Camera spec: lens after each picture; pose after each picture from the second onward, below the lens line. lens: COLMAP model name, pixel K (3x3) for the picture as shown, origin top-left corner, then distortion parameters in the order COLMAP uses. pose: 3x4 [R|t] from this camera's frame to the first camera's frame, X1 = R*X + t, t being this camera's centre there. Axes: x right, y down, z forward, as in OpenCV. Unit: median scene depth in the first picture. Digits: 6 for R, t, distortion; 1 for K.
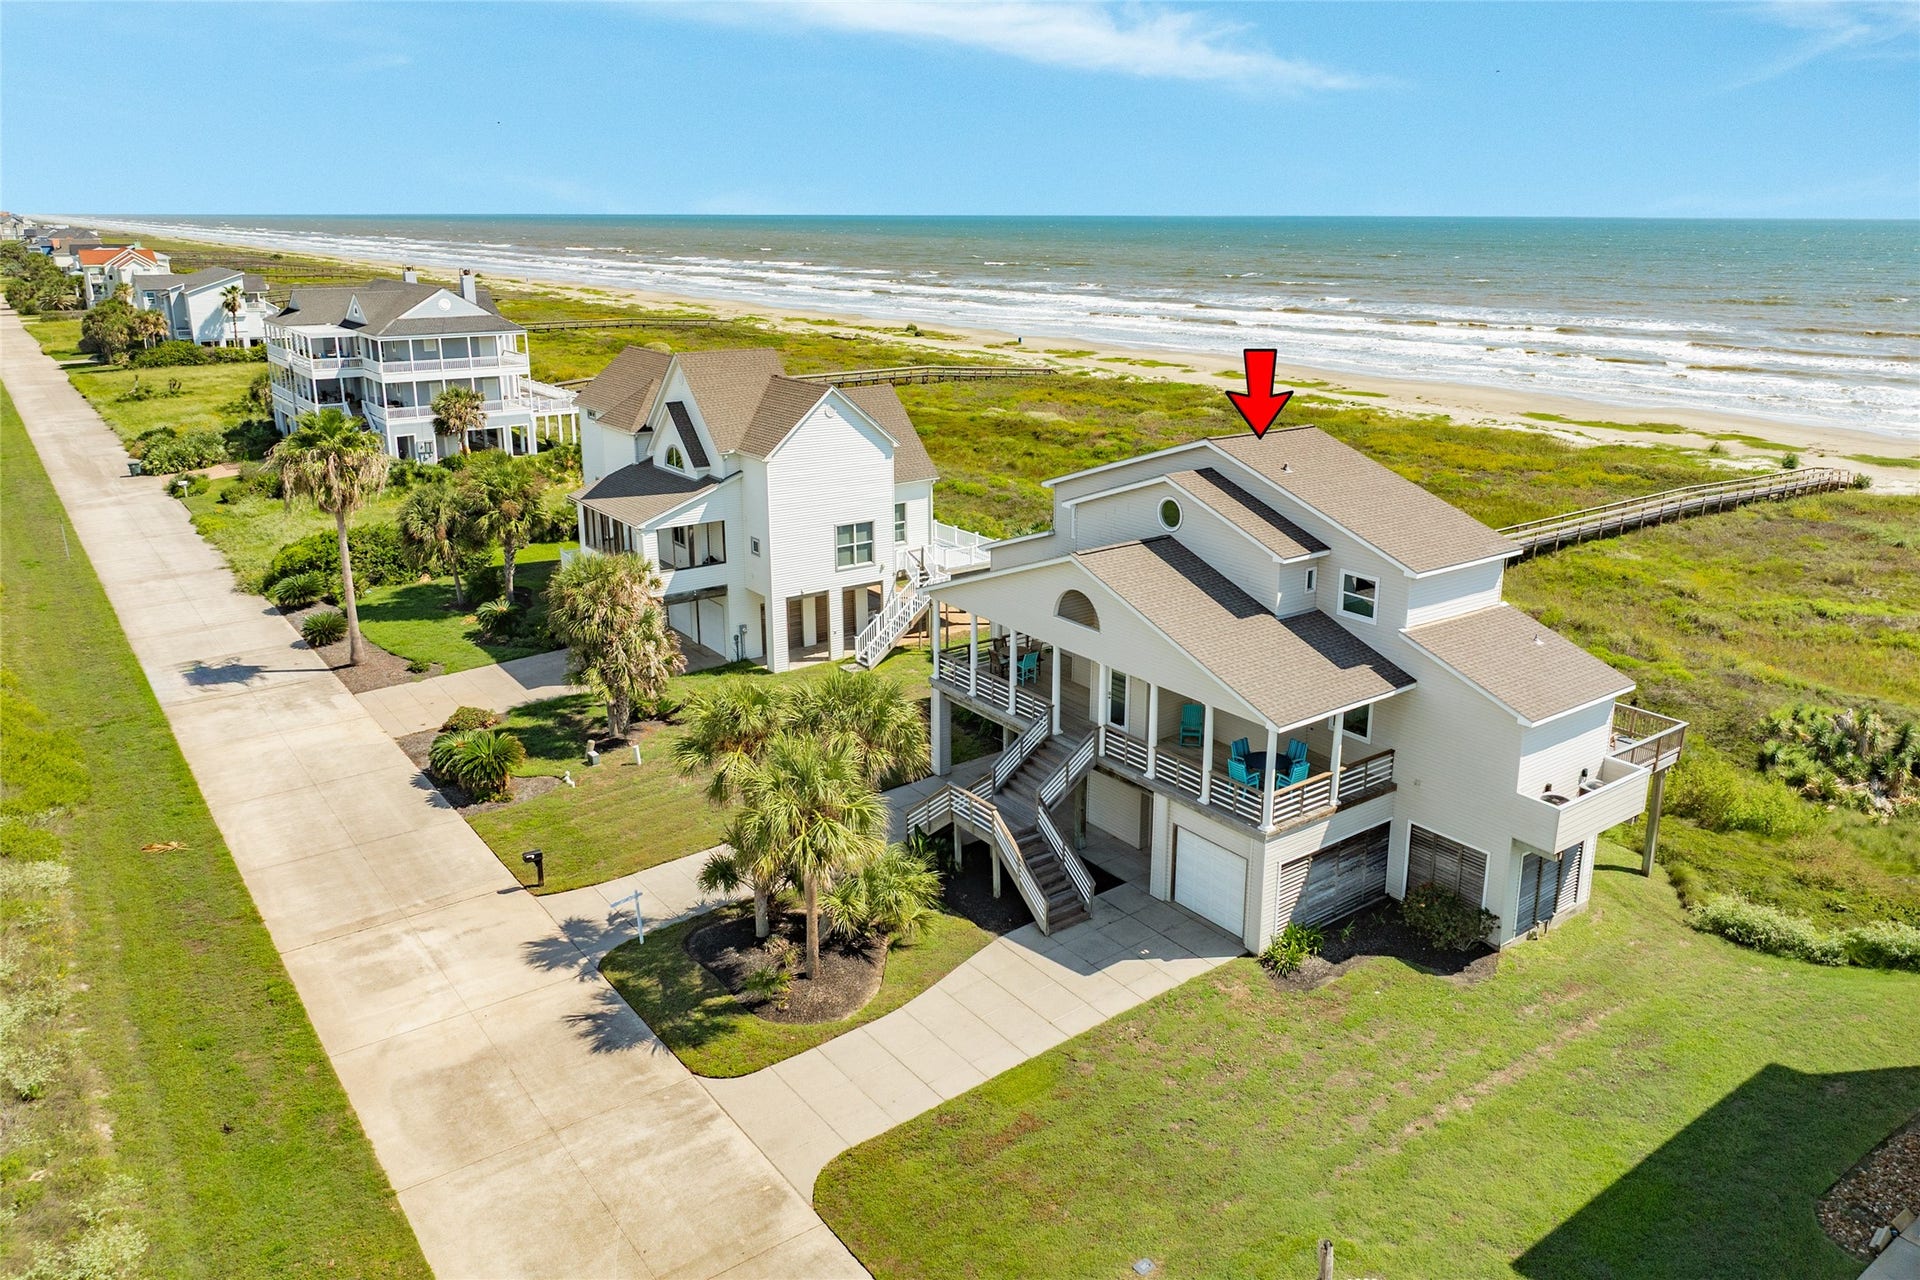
lens RADIAL K [[1334.3, 0, 960.0], [0, 1334.3, 640.0], [0, 0, 1]] dist [-0.006661, -0.004921]
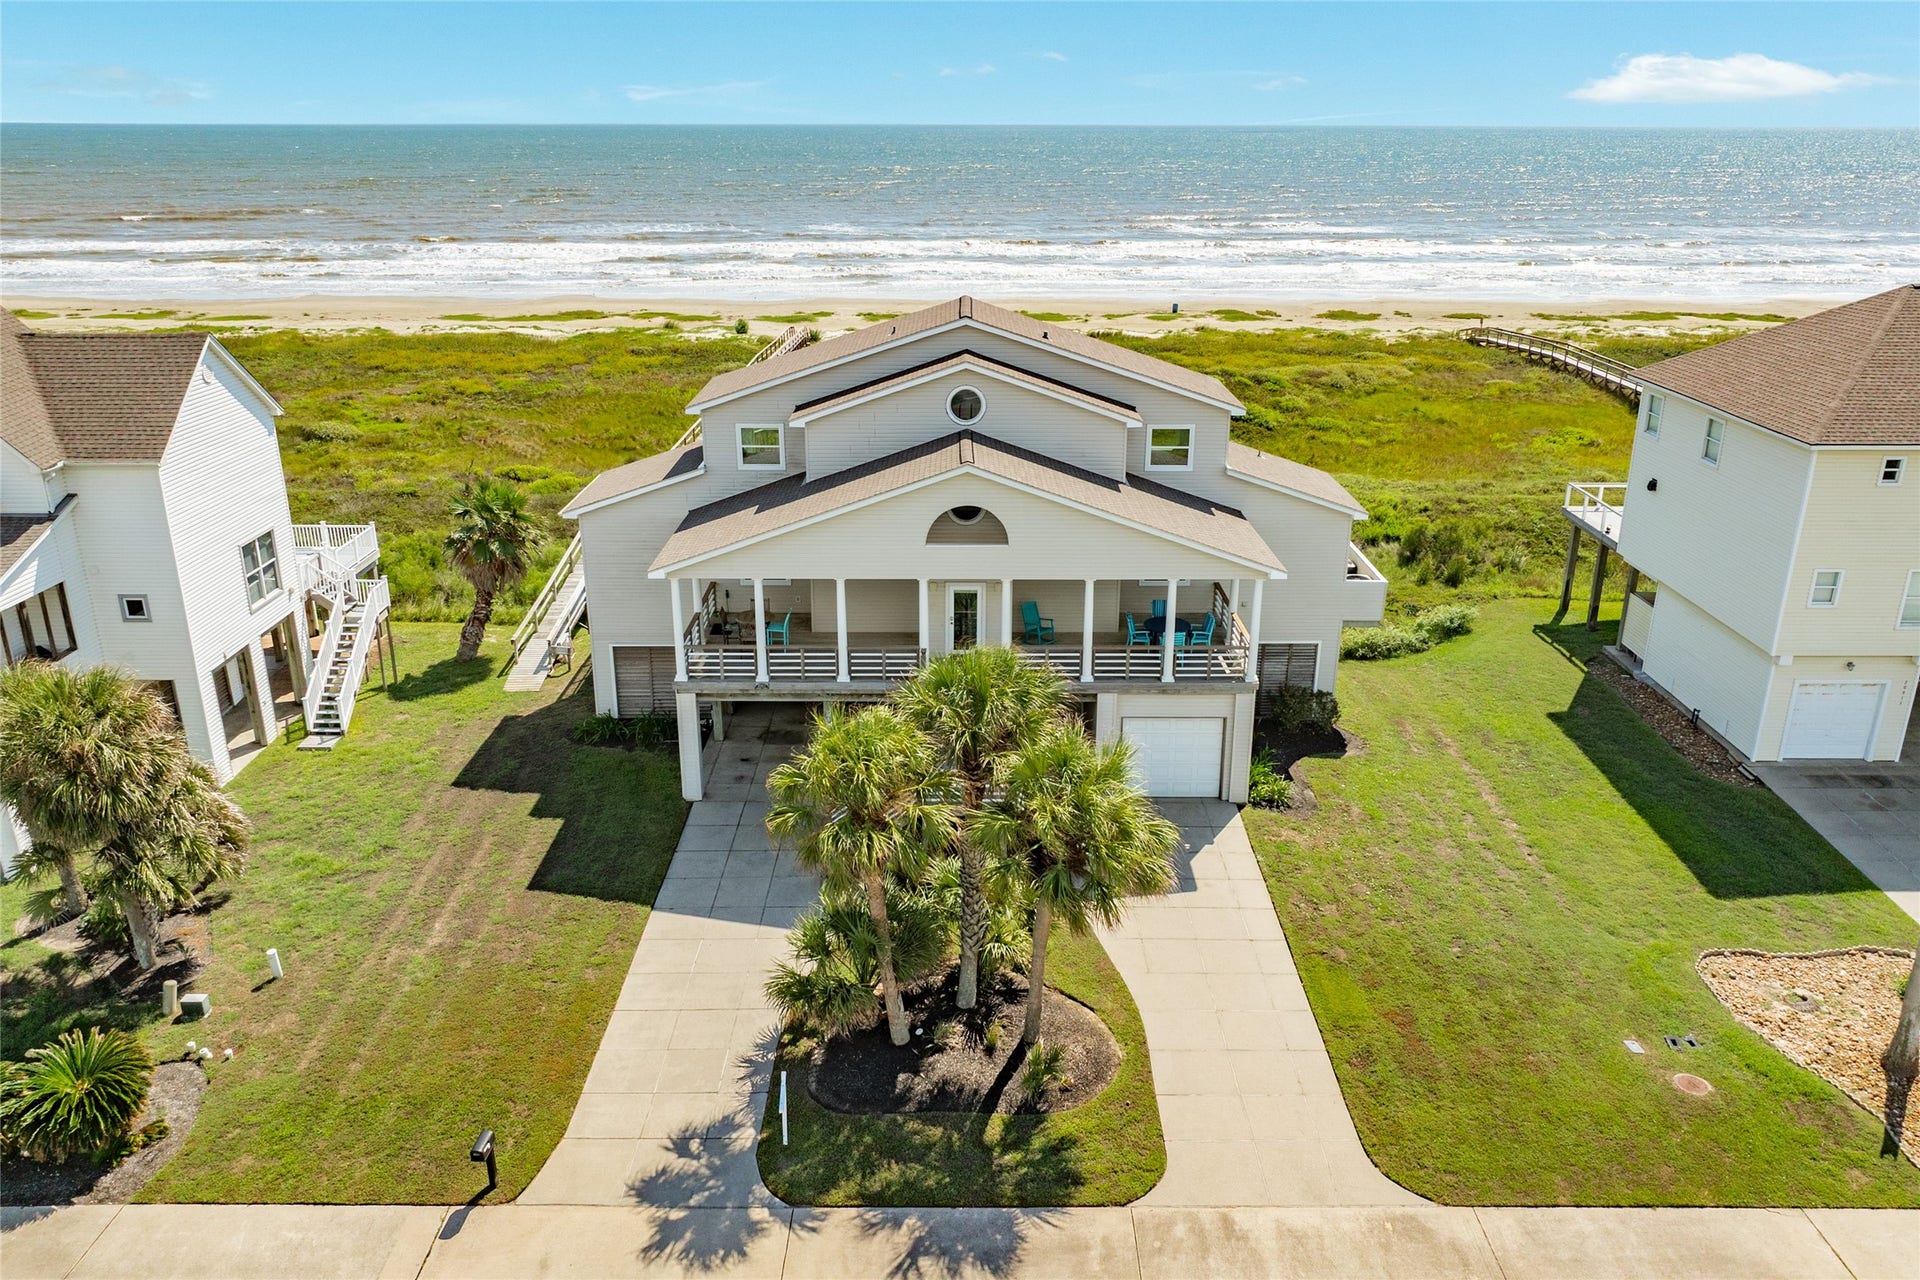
lens RADIAL K [[1334.3, 0, 960.0], [0, 1334.3, 640.0], [0, 0, 1]] dist [-0.006661, -0.004921]
pose [[0.602691, -0.290228, 0.743325, -0.605525], [0.243356, 0.953989, 0.175166, -0.110888], [-0.759962, 0.075322, 0.645589, 0.474683]]
